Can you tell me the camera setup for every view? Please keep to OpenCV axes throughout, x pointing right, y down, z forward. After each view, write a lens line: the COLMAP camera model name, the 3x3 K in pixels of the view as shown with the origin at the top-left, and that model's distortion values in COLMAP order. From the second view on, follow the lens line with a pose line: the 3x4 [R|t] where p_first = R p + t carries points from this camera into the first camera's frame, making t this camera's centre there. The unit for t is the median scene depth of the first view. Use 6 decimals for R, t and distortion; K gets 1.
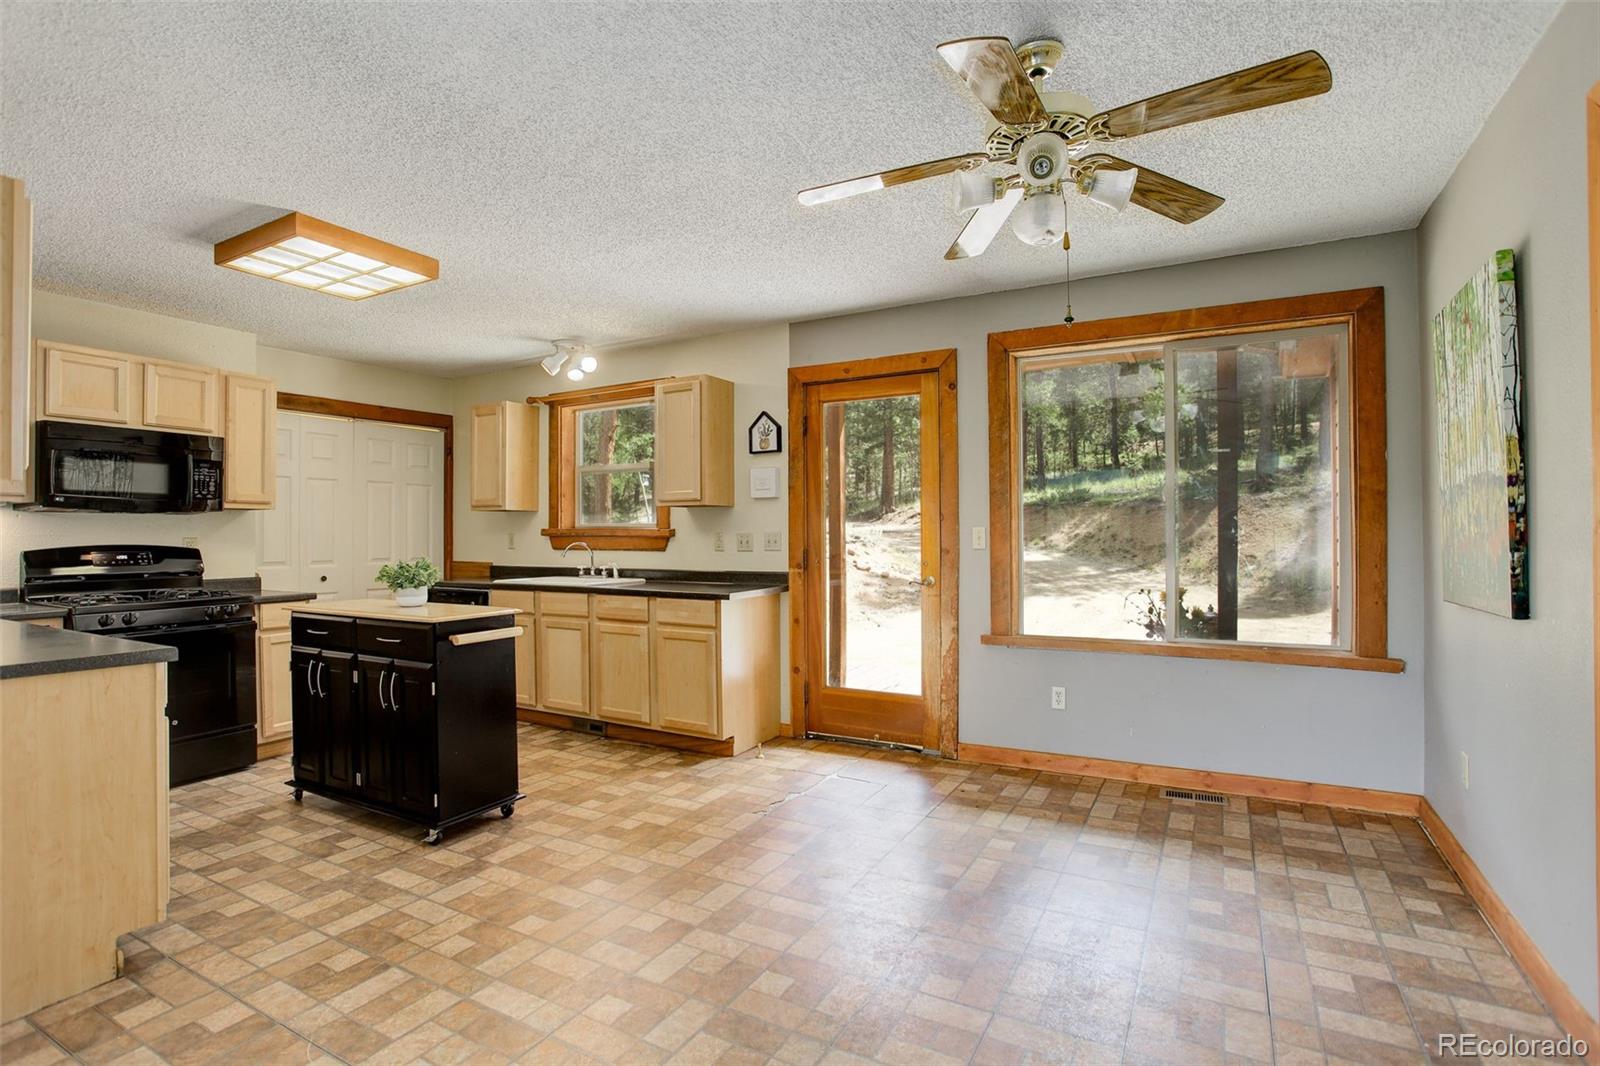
lens RADIAL K [[776.5, 0, 778.5], [0, 776.5, 534.1], [0, 0, 1]] dist [-0.061597, 0.023603]
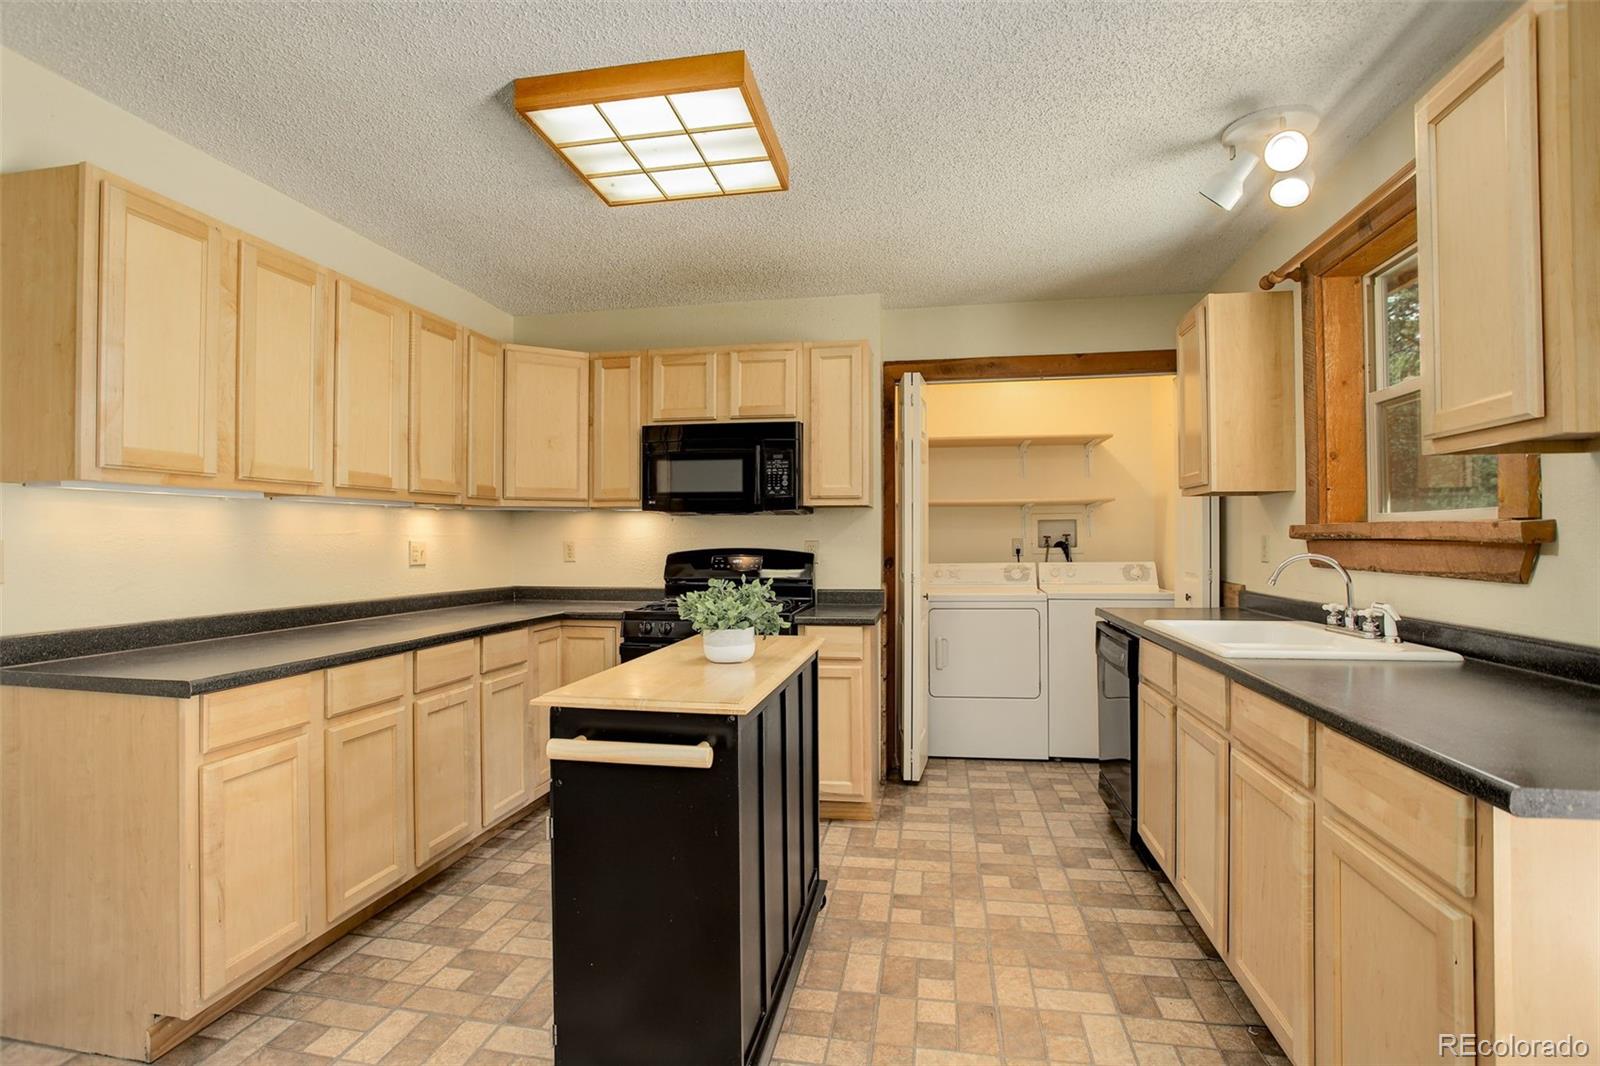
lens RADIAL K [[776.5, 0, 791.8], [0, 776.5, 533.0], [0, 0, 1]] dist [-0.061597, 0.023603]
pose [[0.330821, -0.005968, -0.943675, 0.073720], [0.001674, 0.999982, -0.005737, 0.000877], [0.943692, 0.000318, 0.330825, 0.671035]]
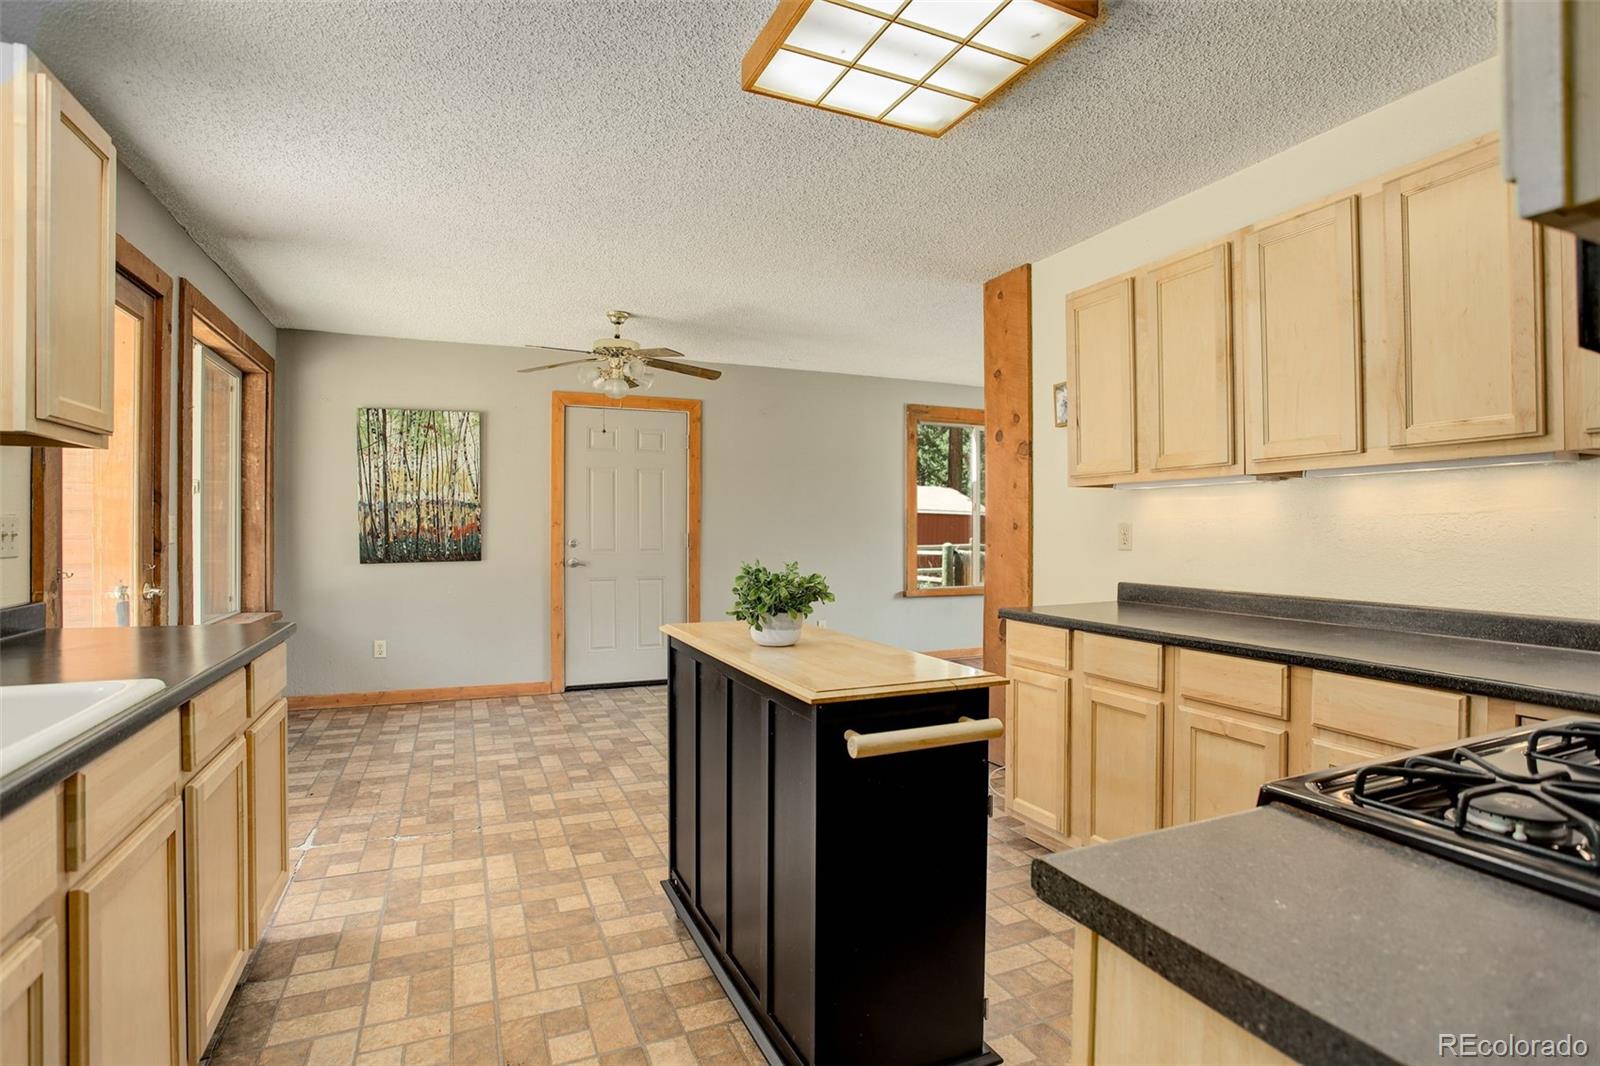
lens RADIAL K [[776.5, 0, 787.7], [0, 776.5, 528.1], [0, 0, 1]] dist [-0.061597, 0.023603]
pose [[-0.802091, 0.005292, 0.597178, -0.659085], [0.003835, 0.999986, -0.003711, 0.007385], [-0.597189, -0.000687, -0.802100, 1.155736]]
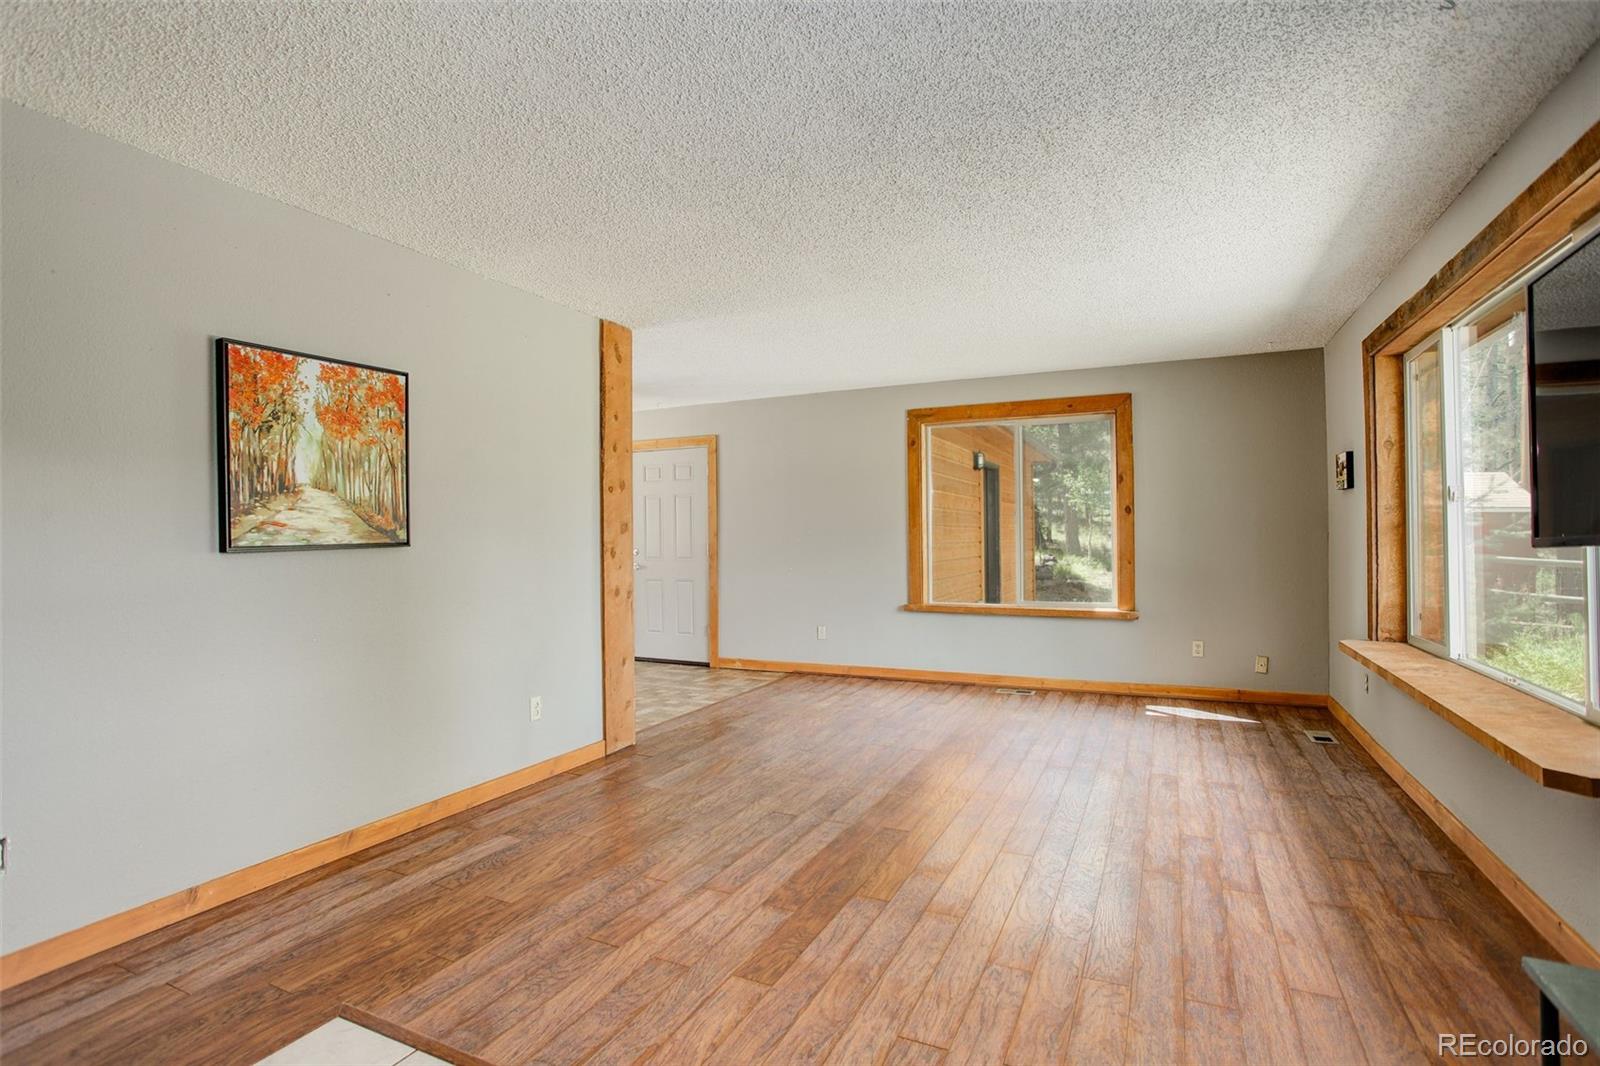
lens RADIAL K [[776.5, 0, 793.0], [0, 776.5, 524.5], [0, 0, 1]] dist [-0.061597, 0.023603]
pose [[-0.072641, 0.021848, 0.997119, -1.397145], [0.009231, 0.999732, -0.021232, 0.004673], [-0.997315, 0.007662, -0.072823, 0.096970]]
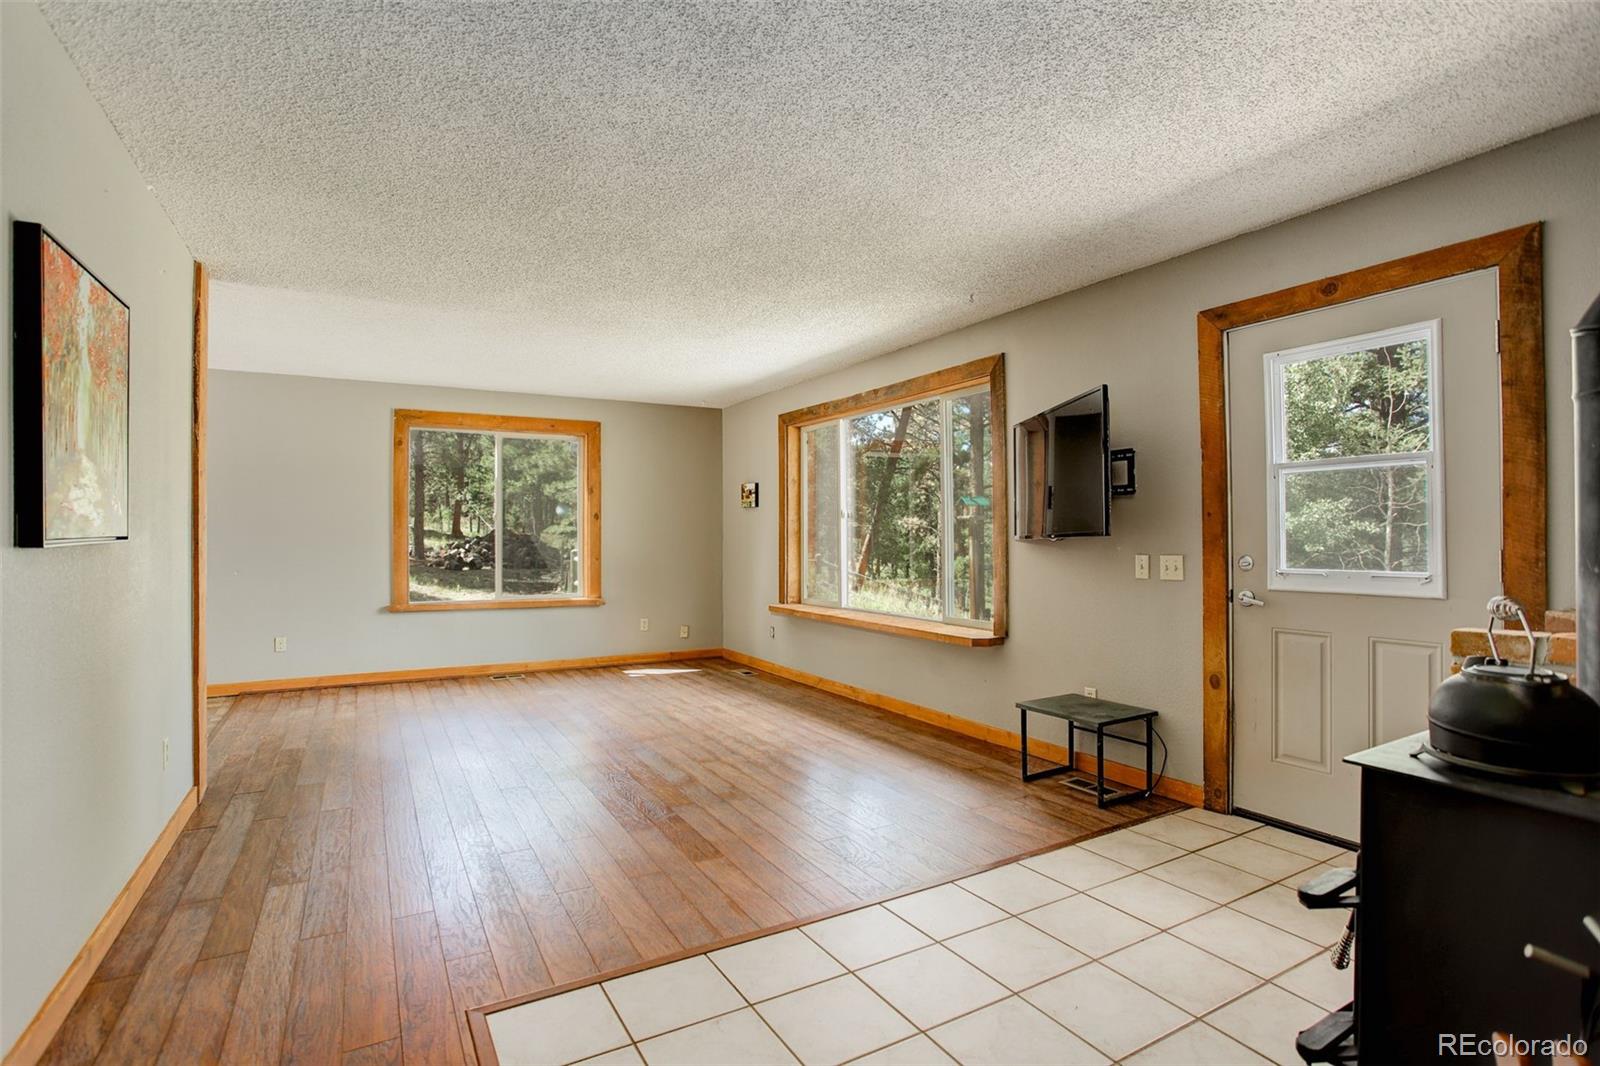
lens RADIAL K [[776.5, 0, 780.1], [0, 776.5, 523.6], [0, 0, 1]] dist [-0.061597, 0.023603]
pose [[-0.856587, 0.016680, 0.515732, -1.303873], [0.007304, 0.999769, -0.020203, 0.008058], [-0.515950, -0.013539, -0.856511, 0.633489]]
